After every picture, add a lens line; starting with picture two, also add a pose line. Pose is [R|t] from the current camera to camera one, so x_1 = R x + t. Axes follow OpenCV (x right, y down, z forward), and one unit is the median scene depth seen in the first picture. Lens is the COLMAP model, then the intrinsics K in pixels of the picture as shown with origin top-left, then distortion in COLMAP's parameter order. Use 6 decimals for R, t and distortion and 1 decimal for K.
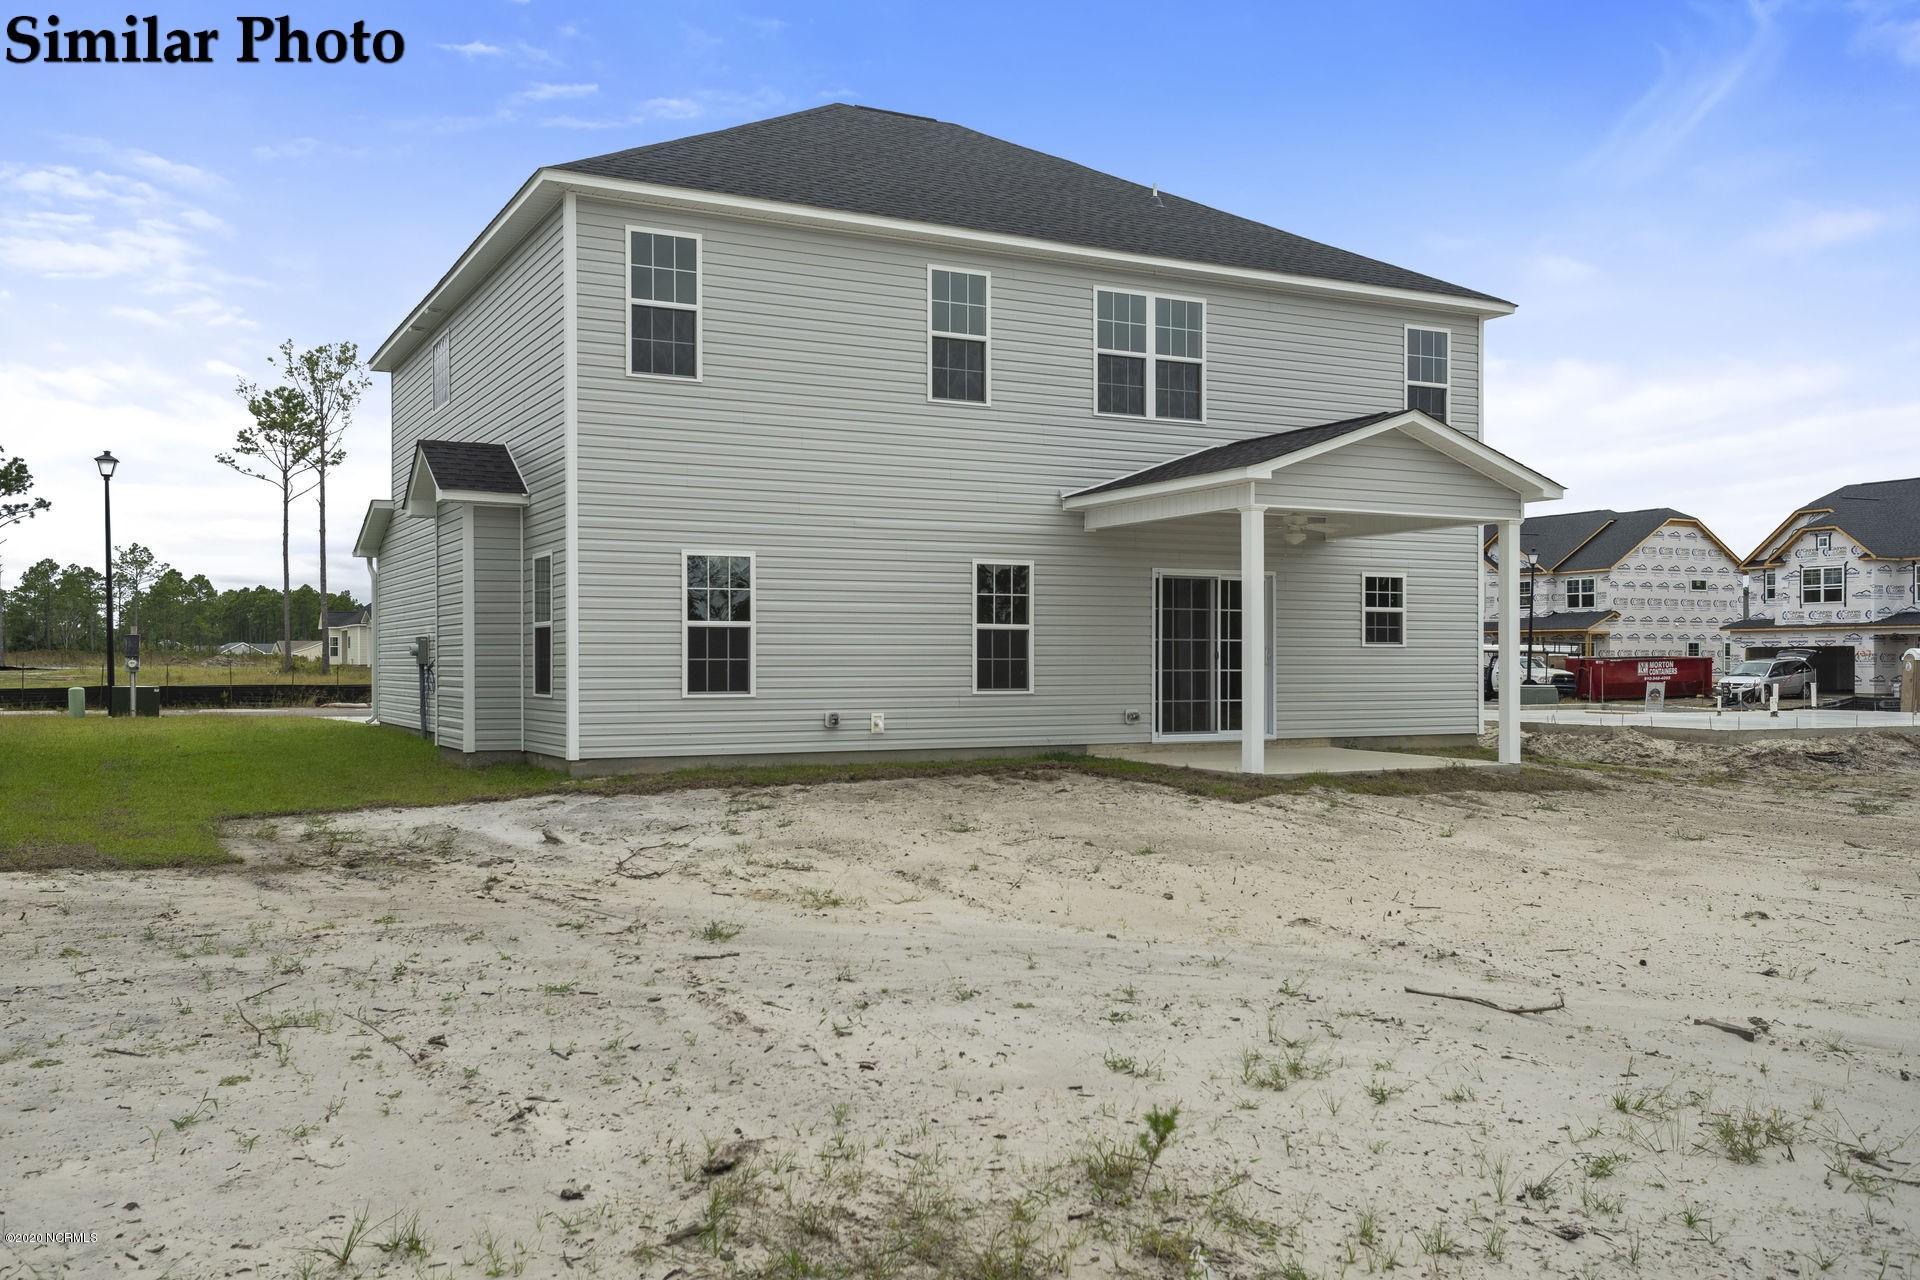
lens RADIAL K [[1633.5, 0, 964.7], [0, 1633.5, 659.3], [0, 0, 1]] dist [0.085494, -0.041043]
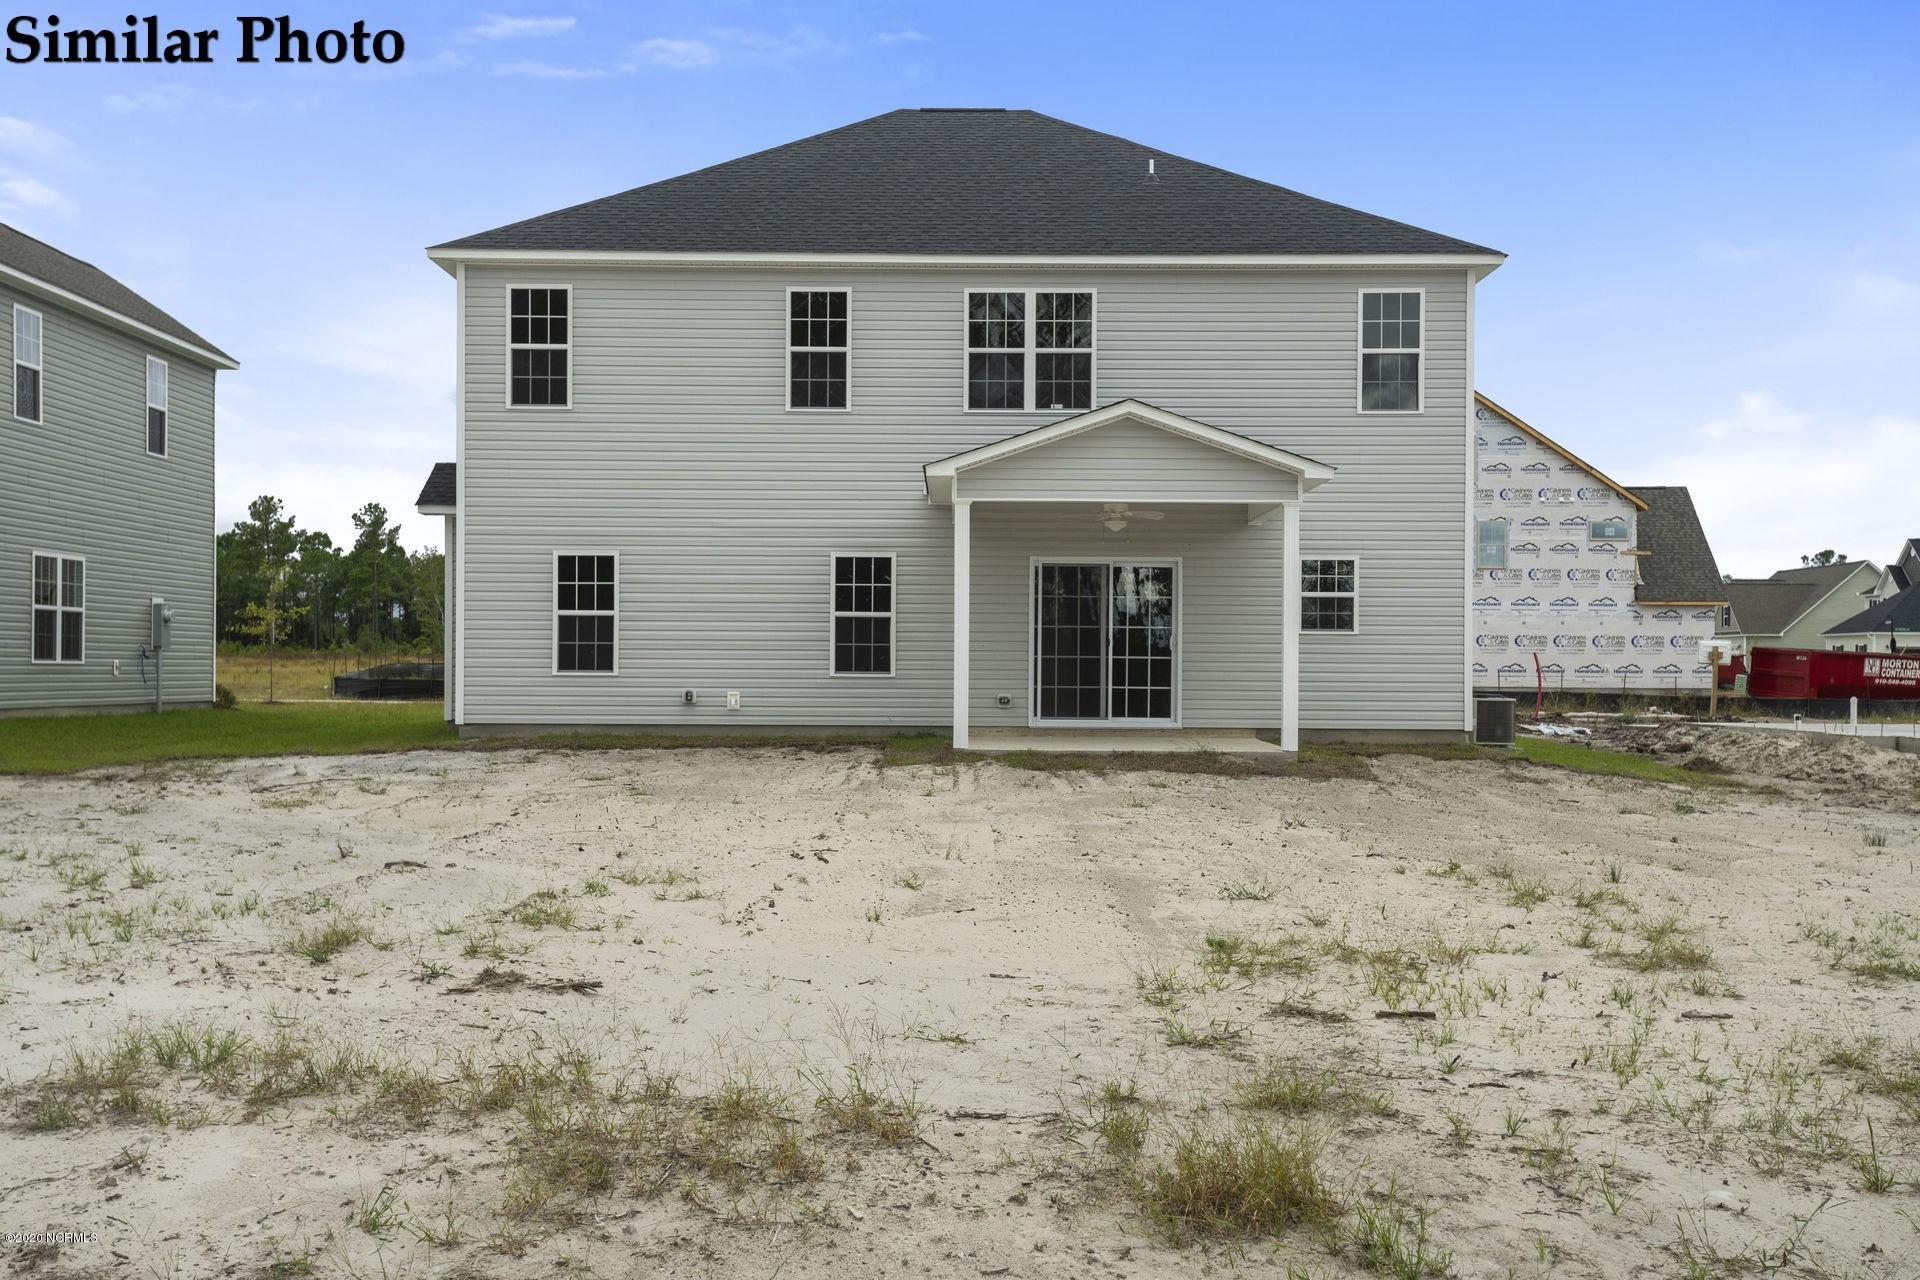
lens RADIAL K [[2095.2, 0, 963.0], [0, 2095.2, 650.8], [0, 0, 1]] dist [0.148807, 0.000000]
pose [[0.877995, 0.001749, -0.478666, 0.736540], [-0.006074, 0.999954, -0.007488, 0.013986], [0.478631, 0.009482, 0.877965, -0.182637]]
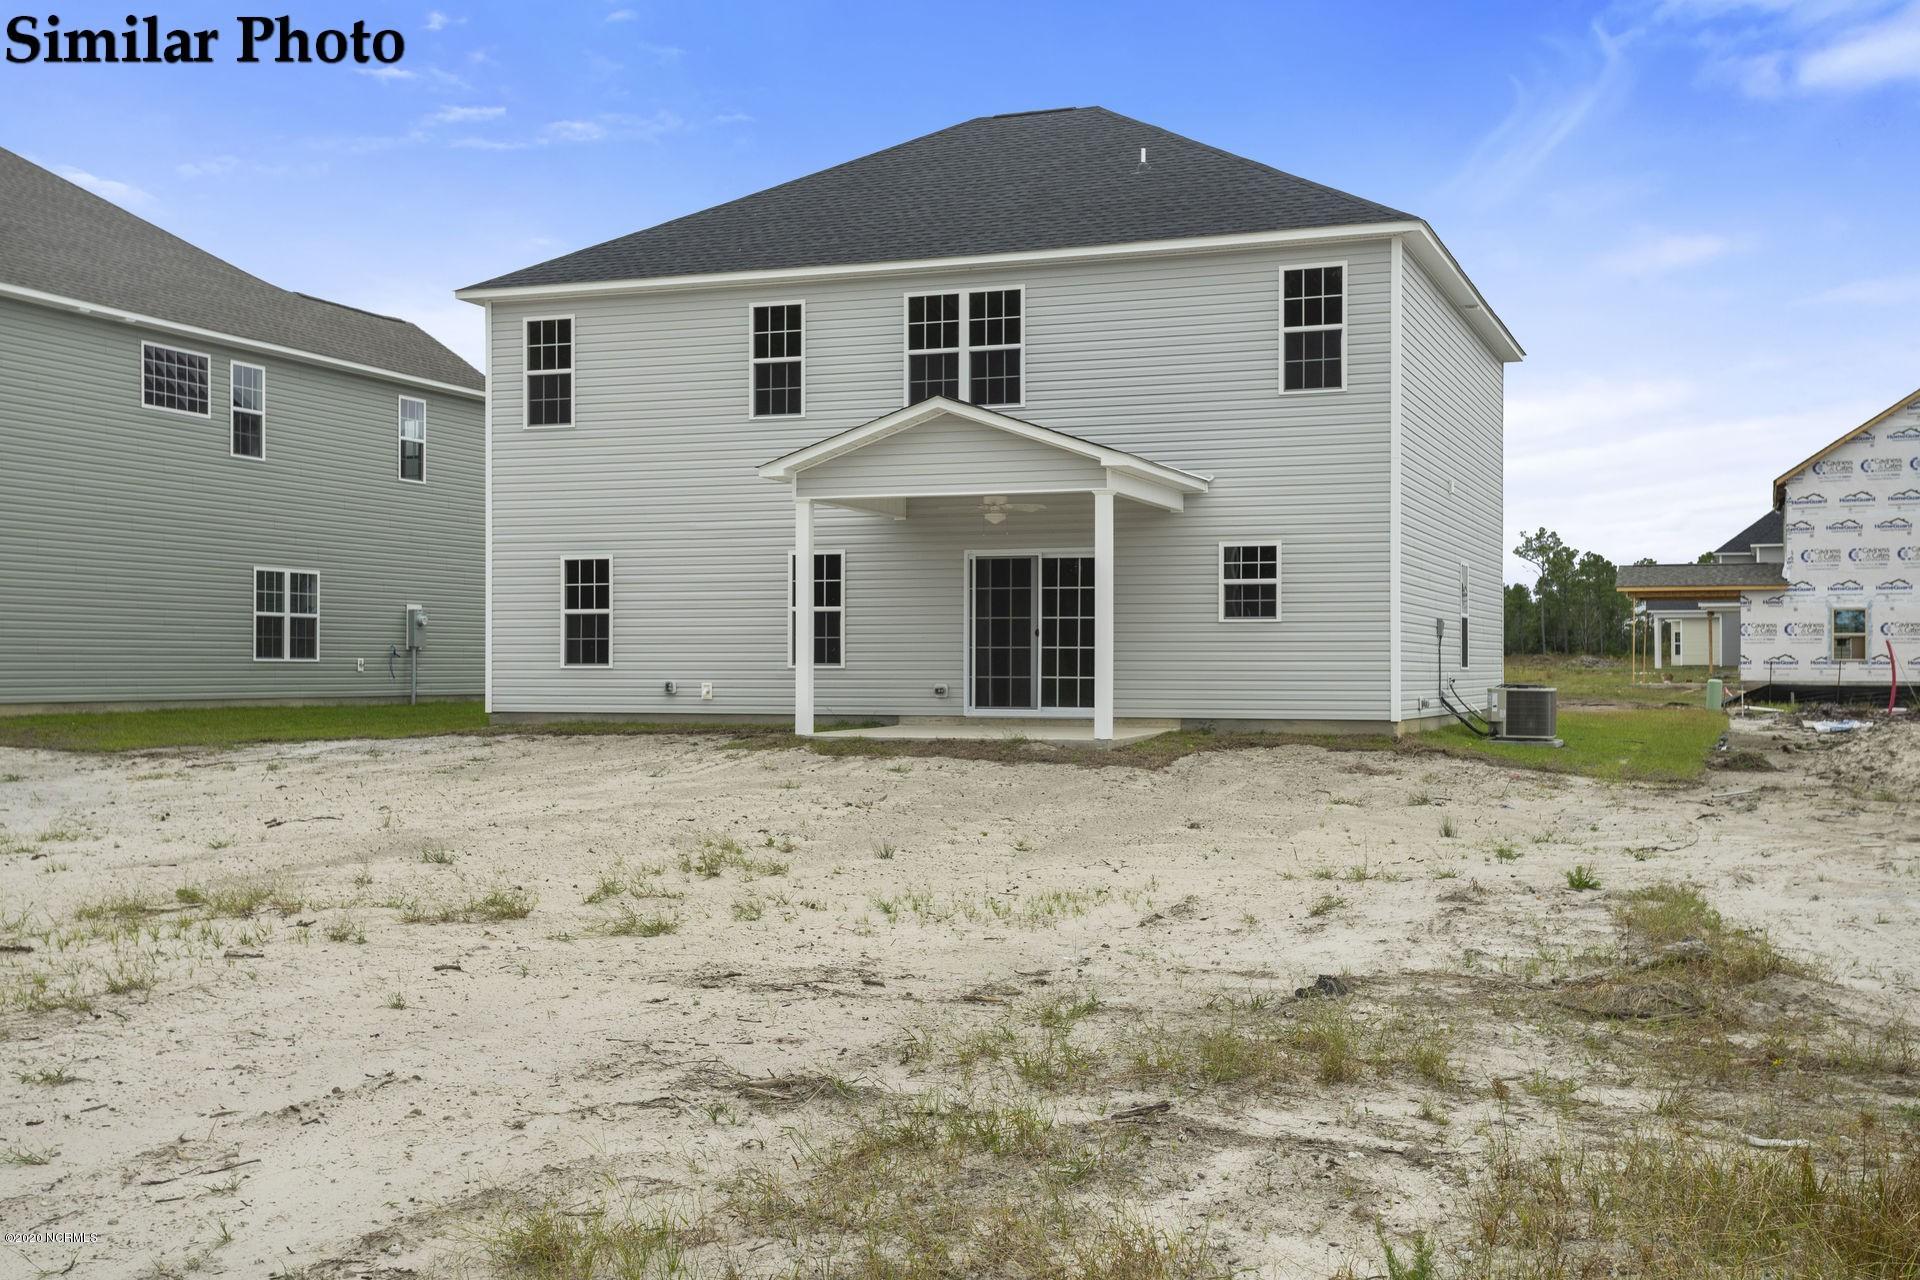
lens RADIAL K [[2095.2, 0, 958.1], [0, 2095.2, 648.7], [0, 0, 1]] dist [0.148807, 0.000000]
pose [[0.655867, -0.005411, -0.754857, 1.176772], [0.000882, 0.999979, -0.006401, 0.016937], [0.754876, 0.003533, 0.655858, 0.115422]]
